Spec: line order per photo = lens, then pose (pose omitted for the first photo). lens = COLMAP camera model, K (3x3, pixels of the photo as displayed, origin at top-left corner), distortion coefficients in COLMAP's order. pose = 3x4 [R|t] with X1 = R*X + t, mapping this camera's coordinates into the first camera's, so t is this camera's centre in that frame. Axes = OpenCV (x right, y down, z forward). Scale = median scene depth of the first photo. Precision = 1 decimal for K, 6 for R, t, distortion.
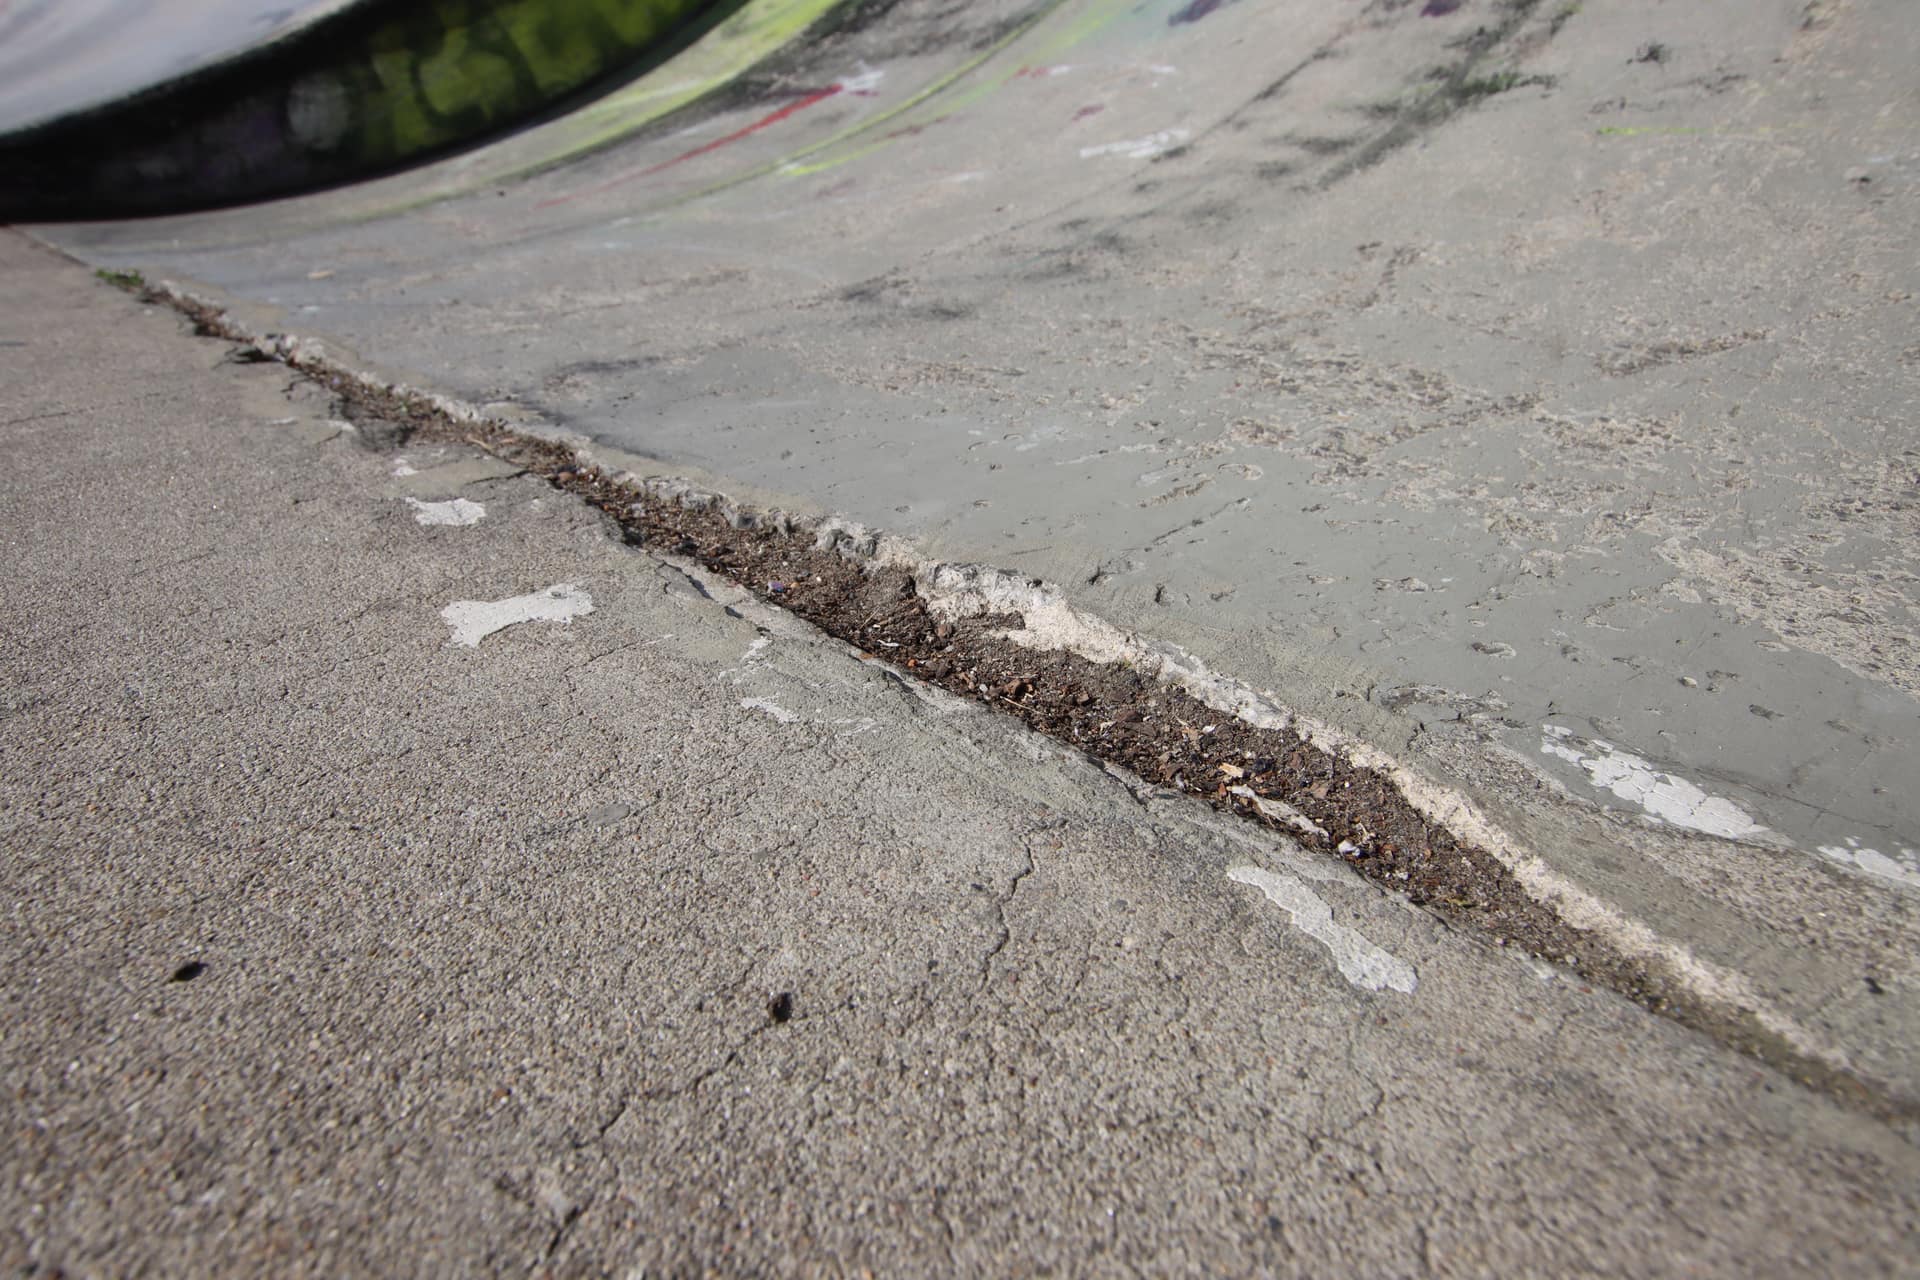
lens RADIAL K [[1101.1, 0, 960.0], [0, 1101.1, 640.0], [0, 0, 1]] dist [-0.002450, 0.001021]
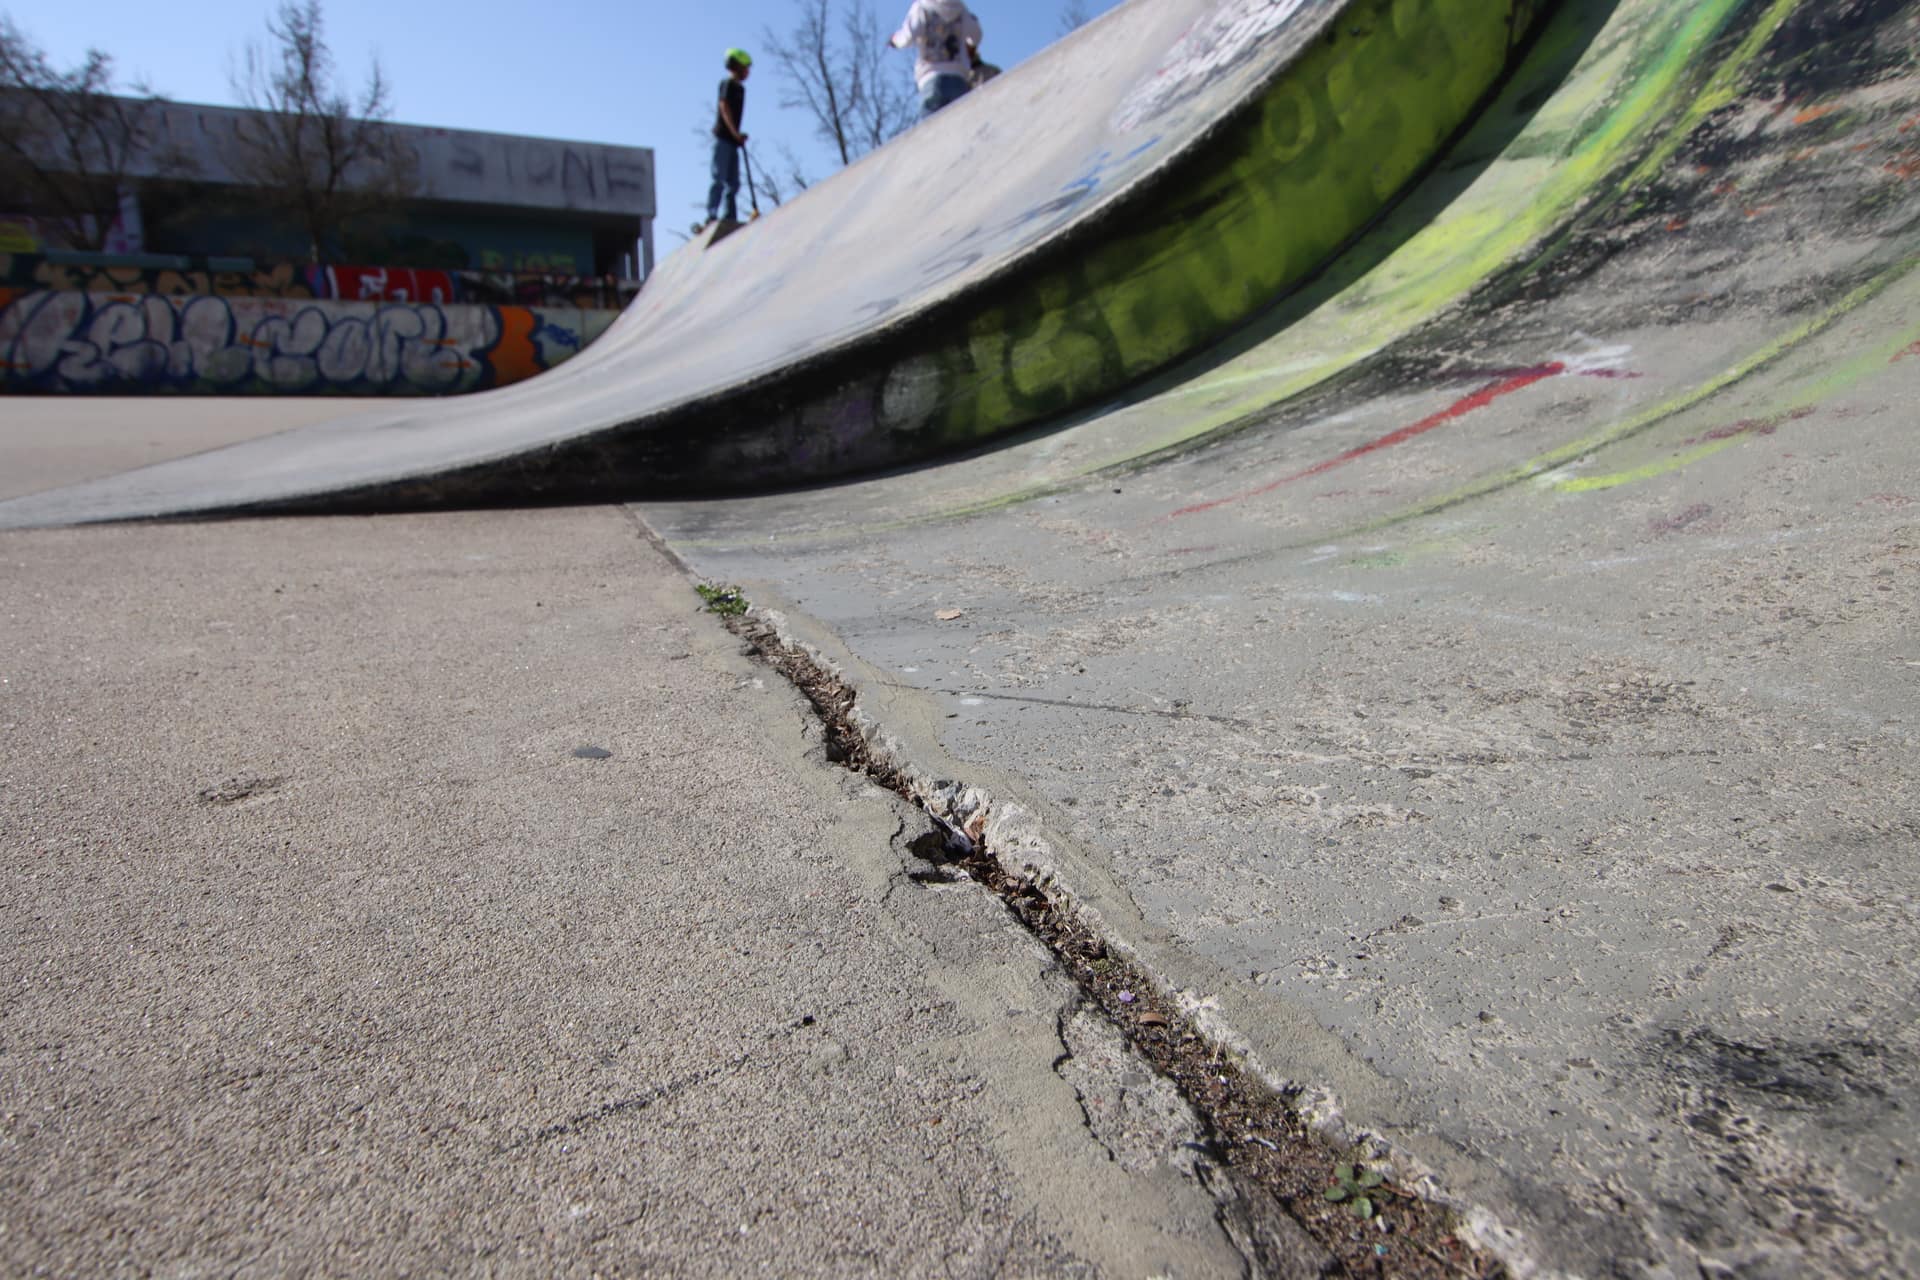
lens RADIAL K [[1101.1, 0, 960.0], [0, 1101.1, 640.0], [0, 0, 1]] dist [-0.002450, 0.001021]
pose [[0.925851, 0.079501, -0.369432, -0.185498], [-0.155411, 0.971224, -0.180477, -0.113404], [0.344453, 0.224509, 0.911564, 0.202141]]
